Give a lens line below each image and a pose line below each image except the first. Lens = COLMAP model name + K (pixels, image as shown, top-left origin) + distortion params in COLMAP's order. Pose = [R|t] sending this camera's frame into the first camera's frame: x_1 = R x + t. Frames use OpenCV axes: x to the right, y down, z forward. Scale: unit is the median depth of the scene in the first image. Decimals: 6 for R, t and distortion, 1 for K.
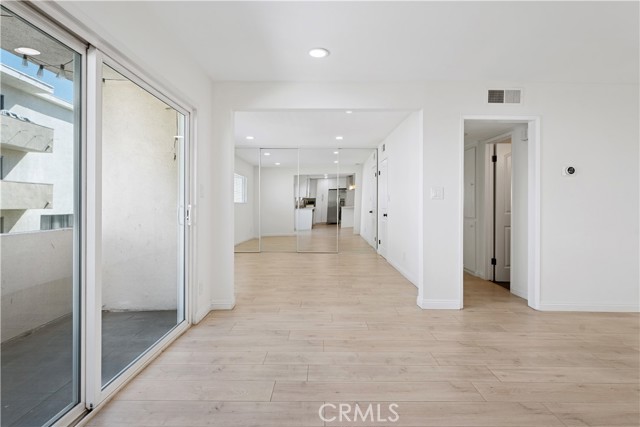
lens RADIAL K [[307.0, 0, 320.2], [0, 307.0, 207.2], [0, 0, 1]] dist [-0.004573, -0.002663]
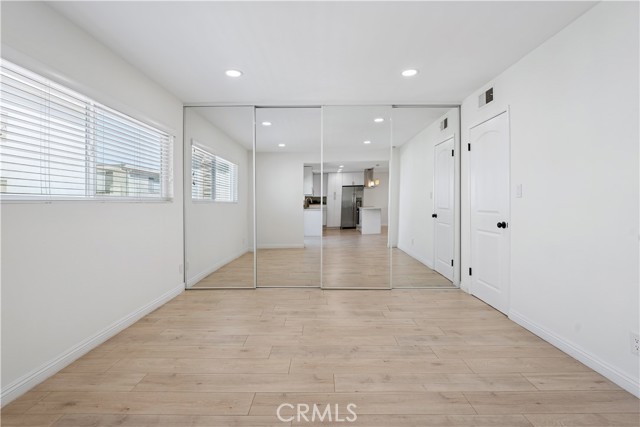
lens RADIAL K [[307.0, 0, 322.9], [0, 307.0, 207.2], [0, 0, 1]] dist [-0.004573, -0.002663]
pose [[0.999896, 0.002974, 0.014140, -0.039636], [-0.002980, 0.999995, 0.000410, -0.002487], [-0.014139, -0.000453, 0.999900, 0.223734]]
